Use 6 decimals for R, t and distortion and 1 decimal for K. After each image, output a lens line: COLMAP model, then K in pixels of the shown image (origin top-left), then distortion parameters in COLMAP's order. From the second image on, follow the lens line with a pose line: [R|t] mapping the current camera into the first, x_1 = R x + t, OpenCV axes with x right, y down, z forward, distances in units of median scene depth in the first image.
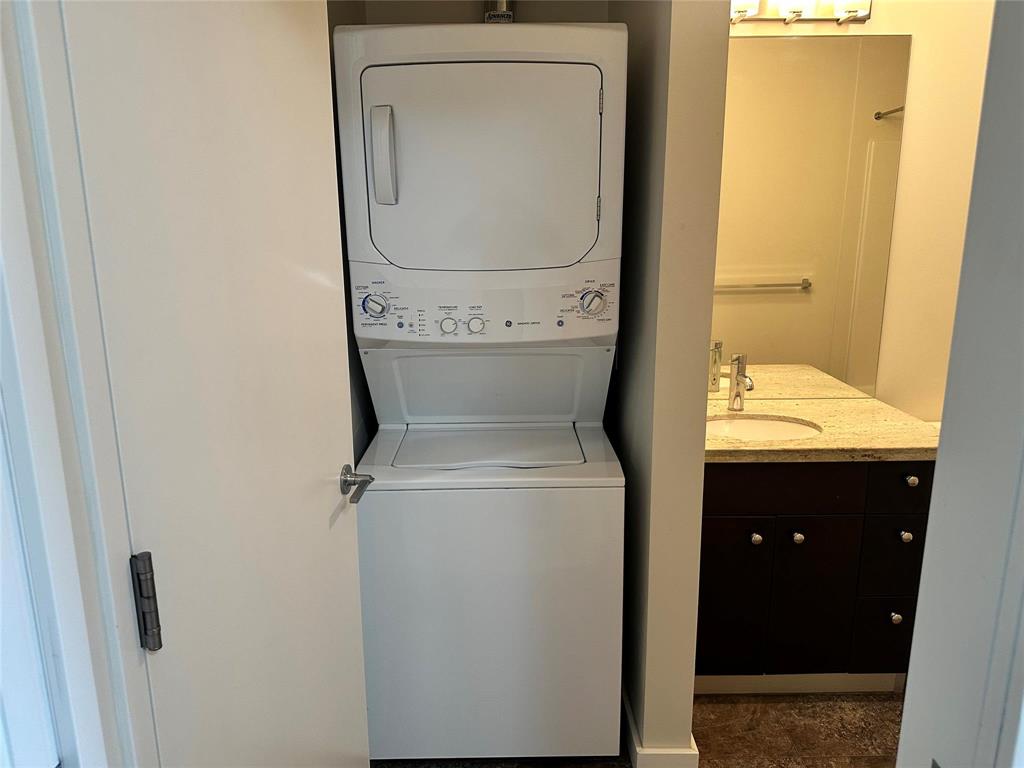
lens RADIAL K [[723.3, 0, 512.2], [0, 723.3, 381.1], [0, 0, 1]] dist [0.037446, -0.043980]
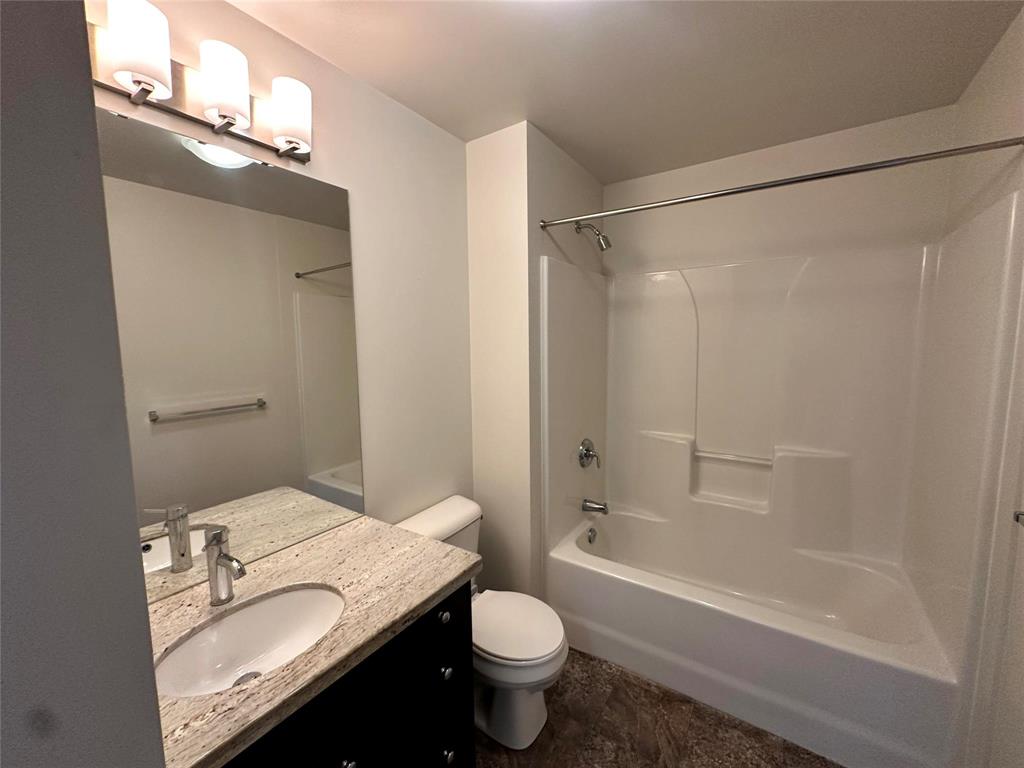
lens RADIAL K [[416.3, 0, 510.5], [0, 416.3, 380.4], [0, 0, 1]] dist [-0.003838, -0.000274]
pose [[0.575922, -0.082464, 0.813335, 0.145529], [0.193958, 0.980275, -0.037951, -0.113691], [-0.794163, 0.179610, 0.580556, 0.461147]]
